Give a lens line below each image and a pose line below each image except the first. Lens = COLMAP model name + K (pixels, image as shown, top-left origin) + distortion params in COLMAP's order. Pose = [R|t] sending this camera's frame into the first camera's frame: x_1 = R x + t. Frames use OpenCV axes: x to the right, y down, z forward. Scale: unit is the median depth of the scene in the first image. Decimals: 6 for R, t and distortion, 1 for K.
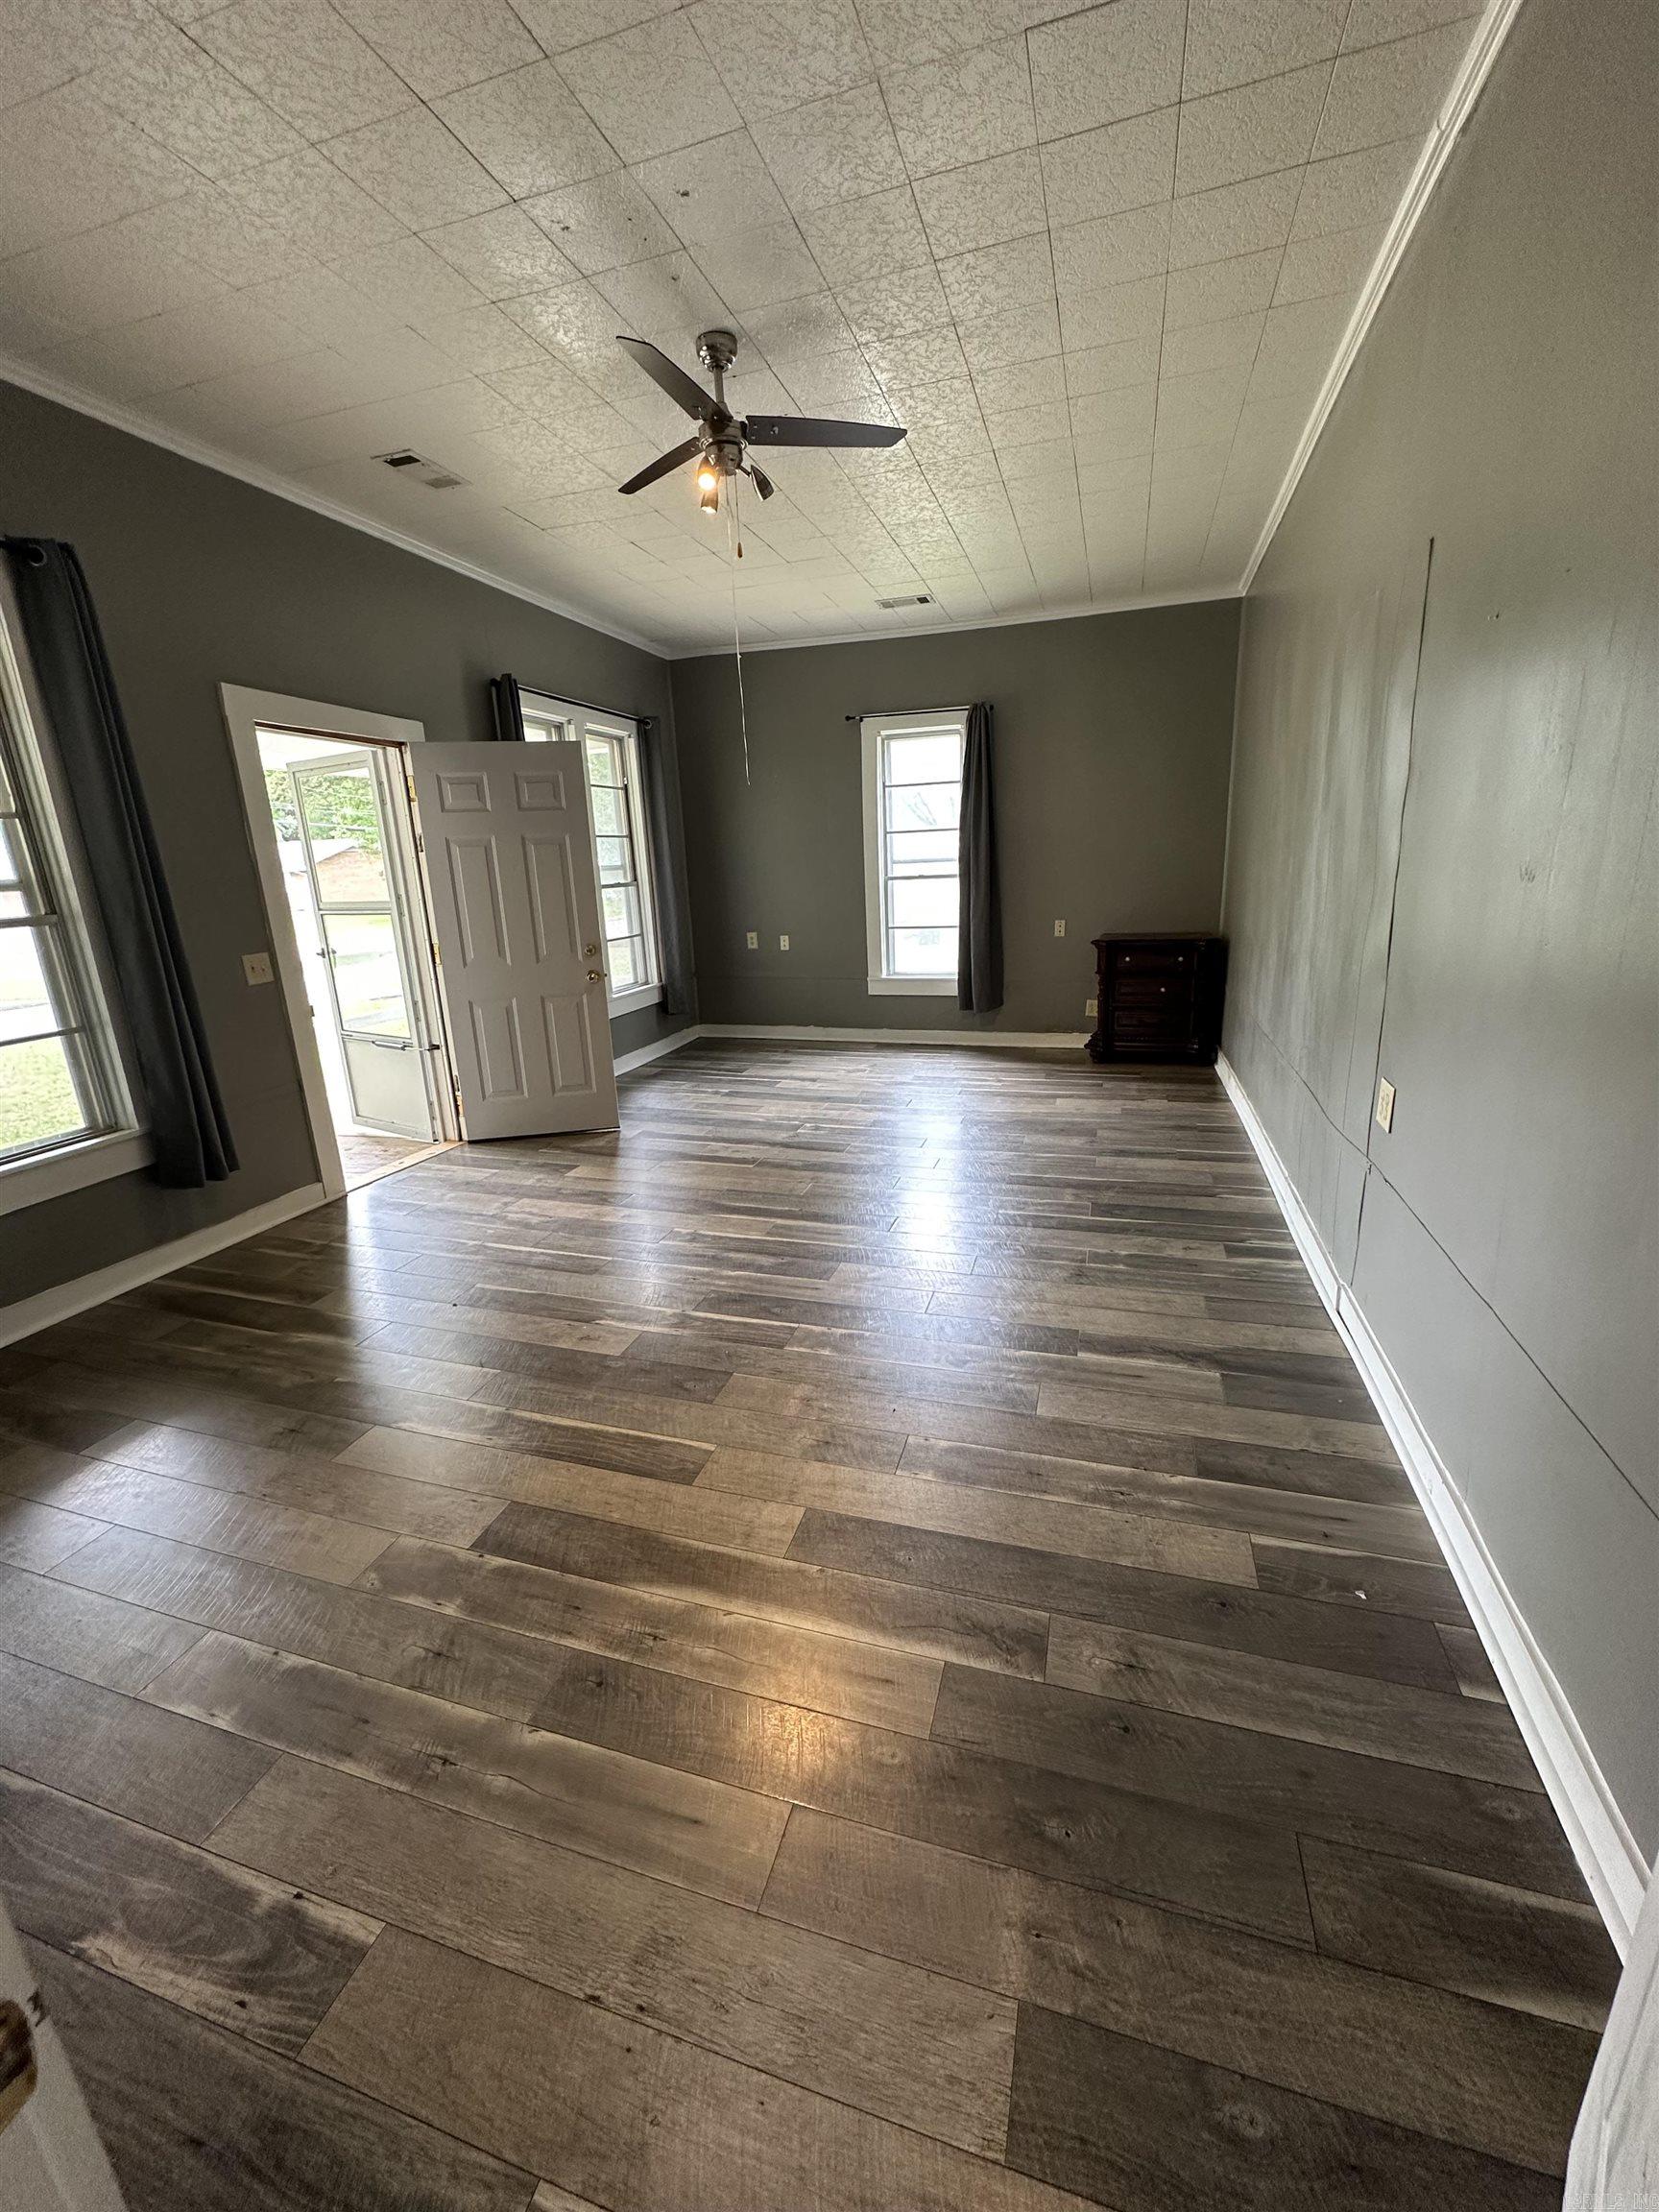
lens RADIAL K [[896.3, 0, 829.5], [0, 896.3, 1106.0], [0, 0, 1]] dist [-0.002580, 0.000137]
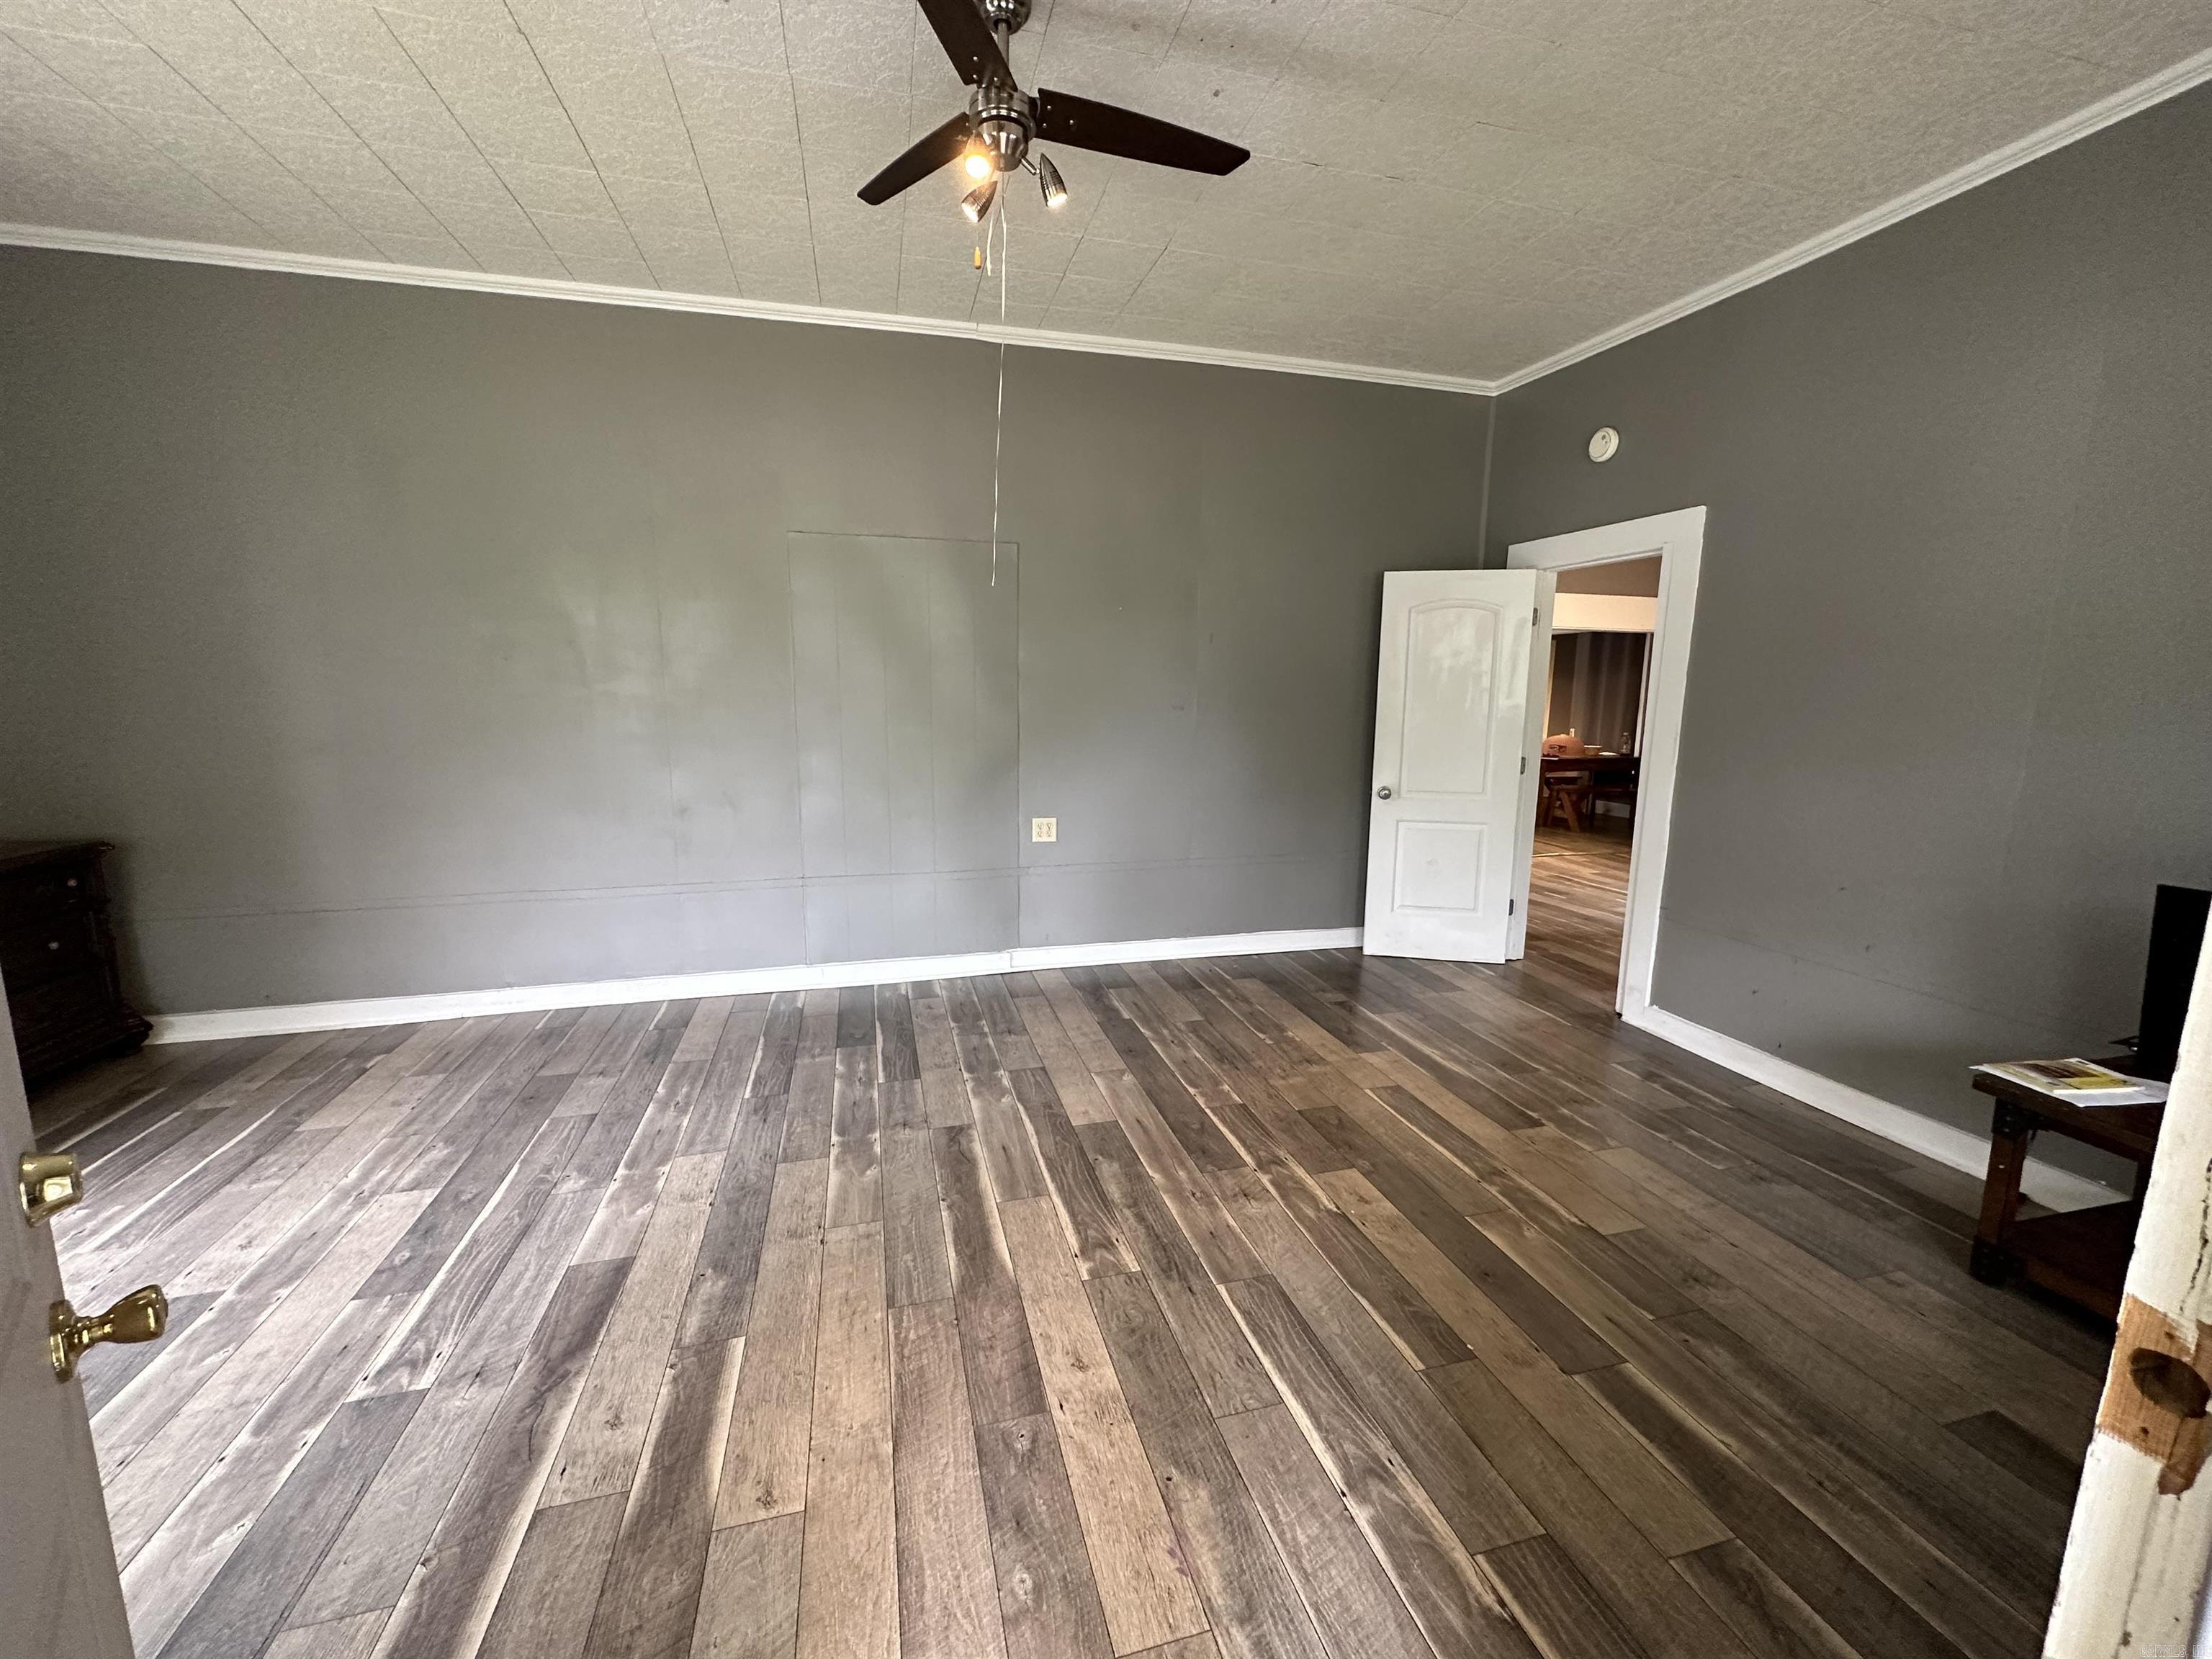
lens RADIAL K [[896.3, 0, 1106.0], [0, 896.3, 829.5], [0, 0, 1]] dist [-0.002580, 0.000137]
pose [[-0.555170, -0.097771, 0.825970, -0.643252], [0.230748, 0.935980, 0.265889, -0.301407], [-0.799088, 0.338205, -0.497068, 1.173748]]
